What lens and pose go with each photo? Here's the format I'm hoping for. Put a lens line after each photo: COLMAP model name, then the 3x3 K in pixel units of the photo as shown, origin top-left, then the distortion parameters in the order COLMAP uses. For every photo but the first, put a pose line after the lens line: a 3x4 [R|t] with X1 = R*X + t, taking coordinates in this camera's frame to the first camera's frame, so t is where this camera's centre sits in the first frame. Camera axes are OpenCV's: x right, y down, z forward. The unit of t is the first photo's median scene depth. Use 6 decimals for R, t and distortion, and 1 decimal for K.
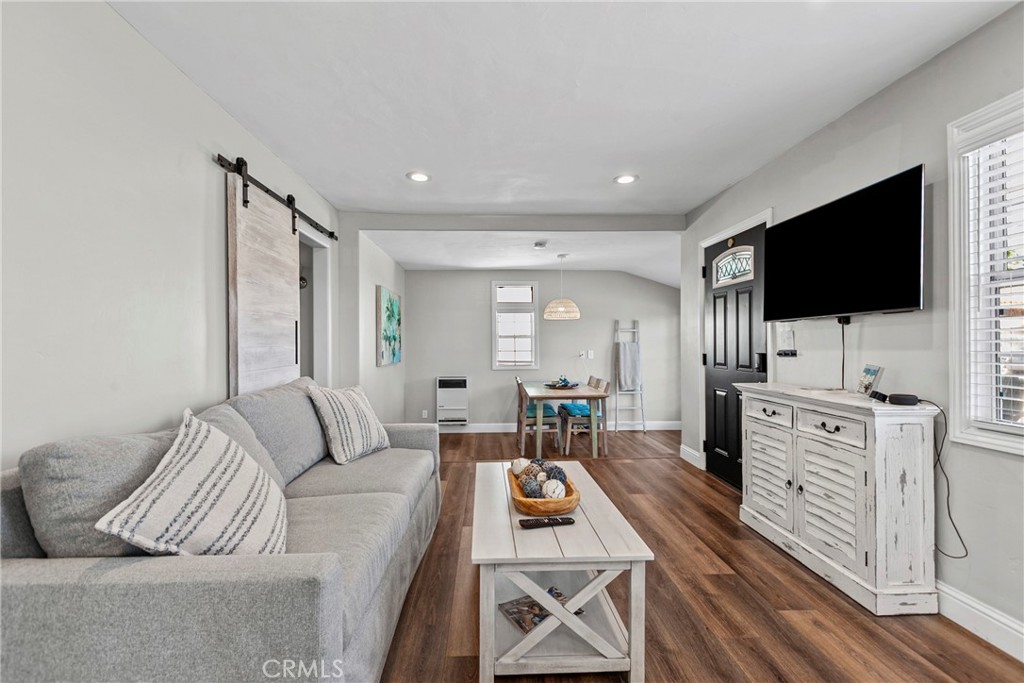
lens RADIAL K [[456.6, 0, 509.1], [0, 456.6, 348.8], [0, 0, 1]] dist [-0.004532, -0.000150]
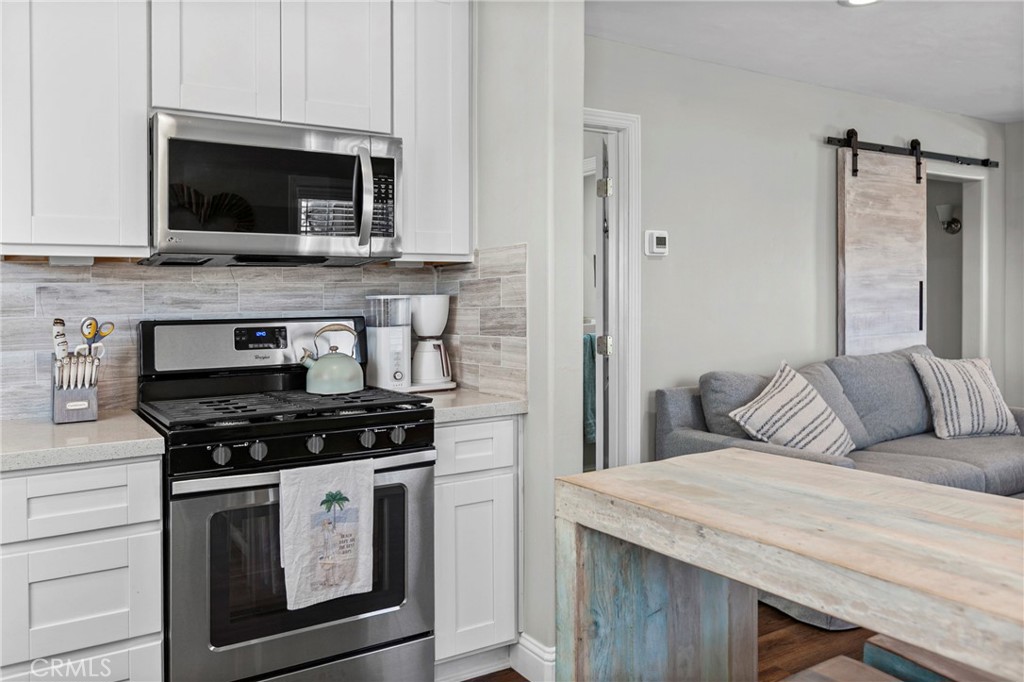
lens RADIAL K [[794.9, 0, 511.1], [0, 794.9, 337.1], [0, 0, 1]] dist [0.003876, 0.005820]
pose [[0.496368, 0.031755, -0.867531, 0.605081], [0.006605, 0.999164, 0.040352, -0.026296], [0.868087, -0.025760, 0.495744, -0.571115]]
